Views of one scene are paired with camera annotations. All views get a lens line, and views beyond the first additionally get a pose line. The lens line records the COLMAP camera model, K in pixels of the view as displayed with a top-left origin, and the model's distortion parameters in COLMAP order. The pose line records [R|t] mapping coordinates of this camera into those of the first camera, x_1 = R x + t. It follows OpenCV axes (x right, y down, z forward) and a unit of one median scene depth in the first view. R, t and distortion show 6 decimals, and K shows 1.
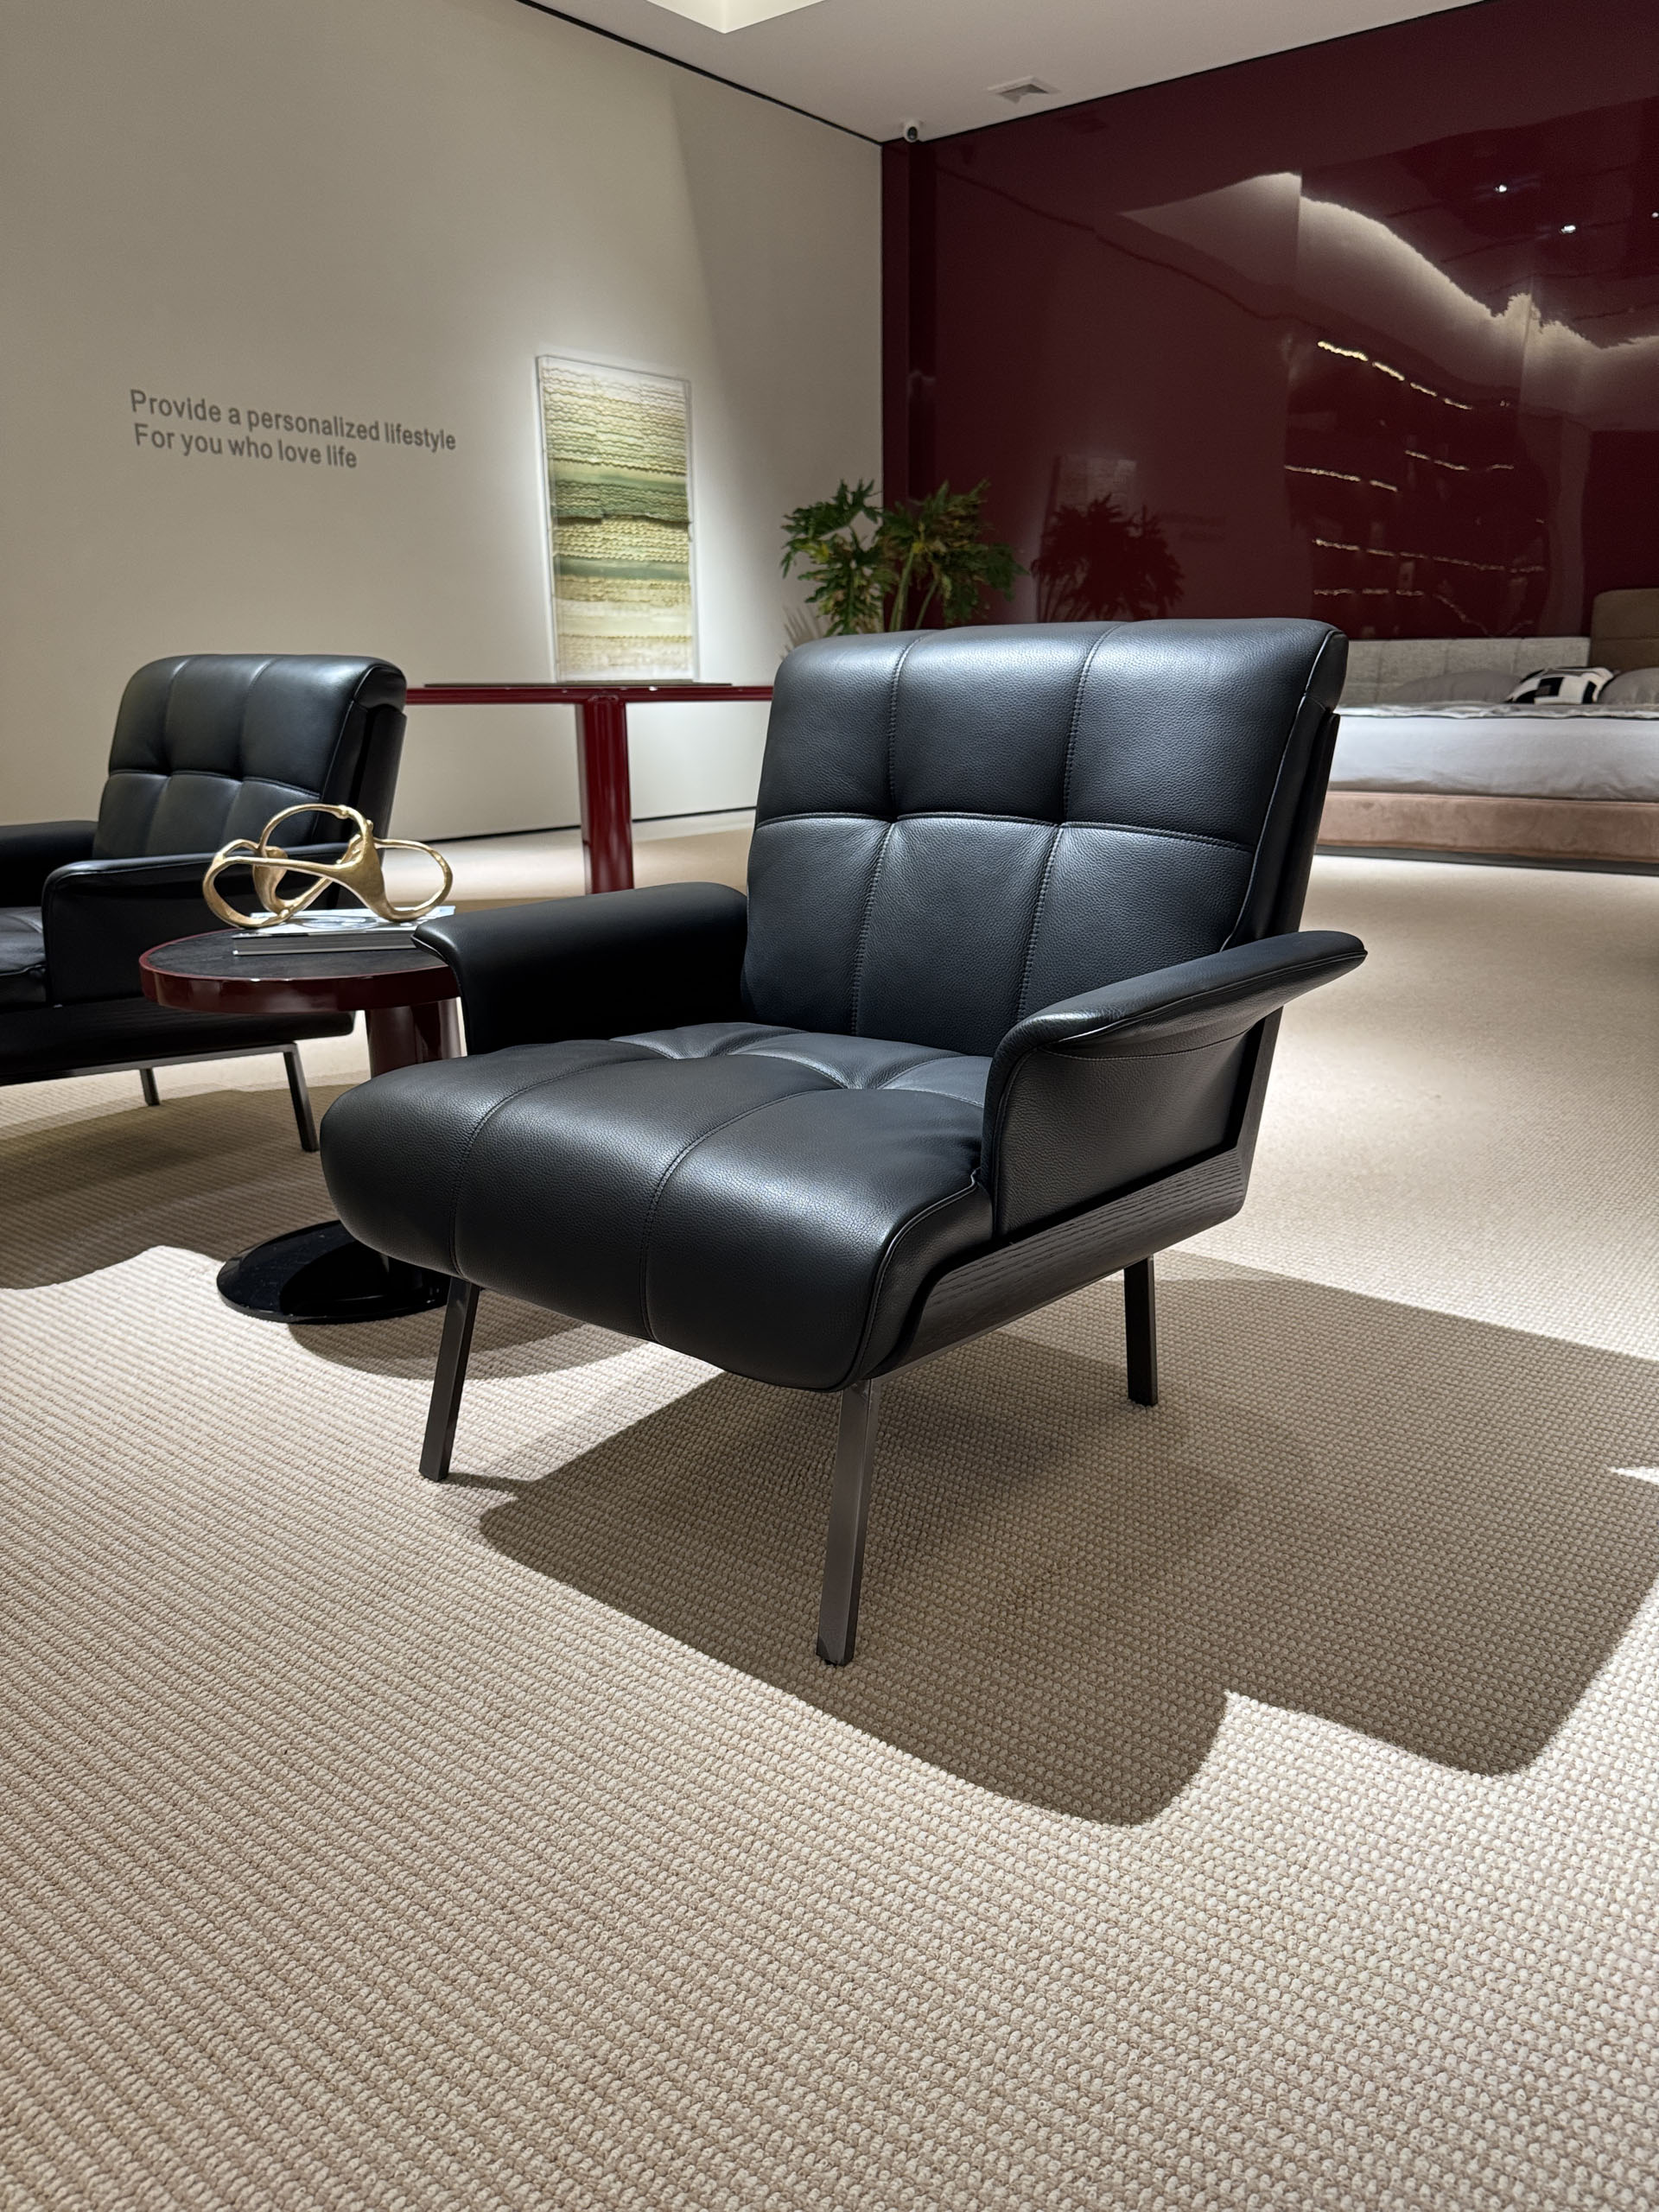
lens RADIAL K [[1560.7, 0, 832.9], [0, 1560.7, 1068.0], [0, 0, 1]] dist [0.062965, -0.084613]
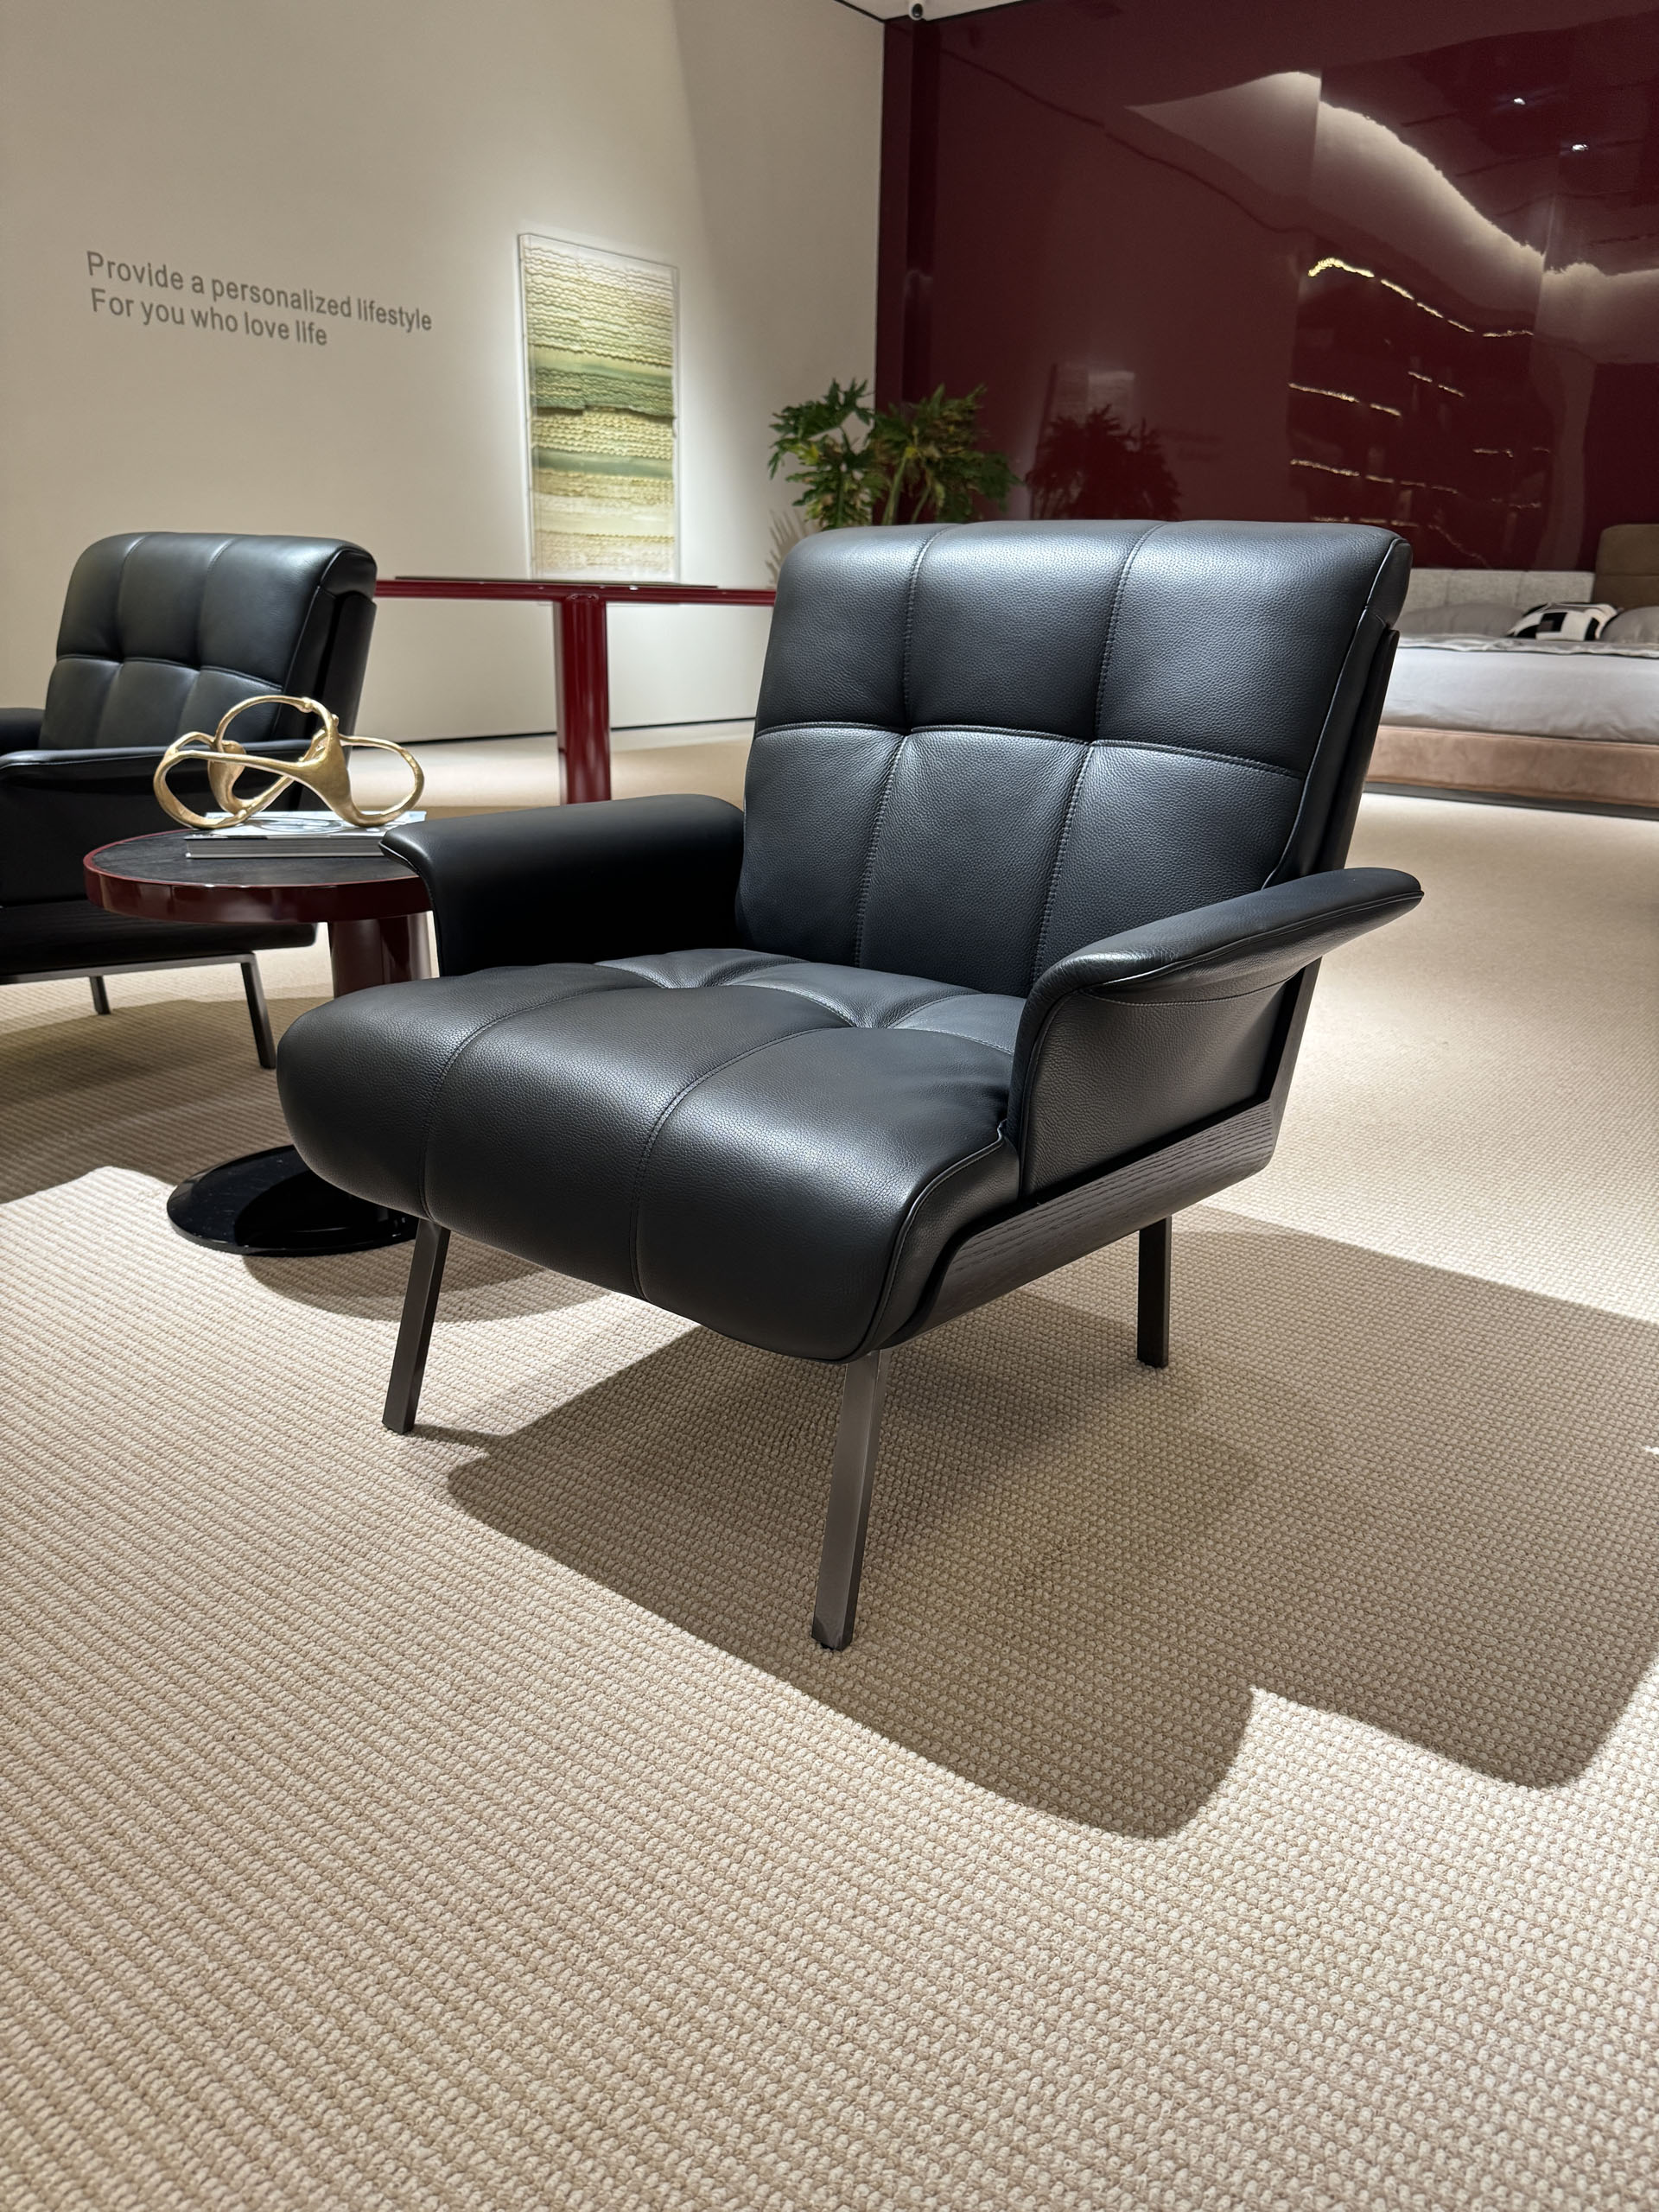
lens RADIAL K [[1538.2, 0, 832.9], [0, 1538.2, 1080.9], [0, 0, 1]] dist [0.046663, -0.059064]
pose [[0.999297, 0.027361, 0.025641, -0.034761], [-0.028881, 0.997724, 0.060930, -0.012309], [-0.023916, -0.061627, 0.997813, 0.124901]]
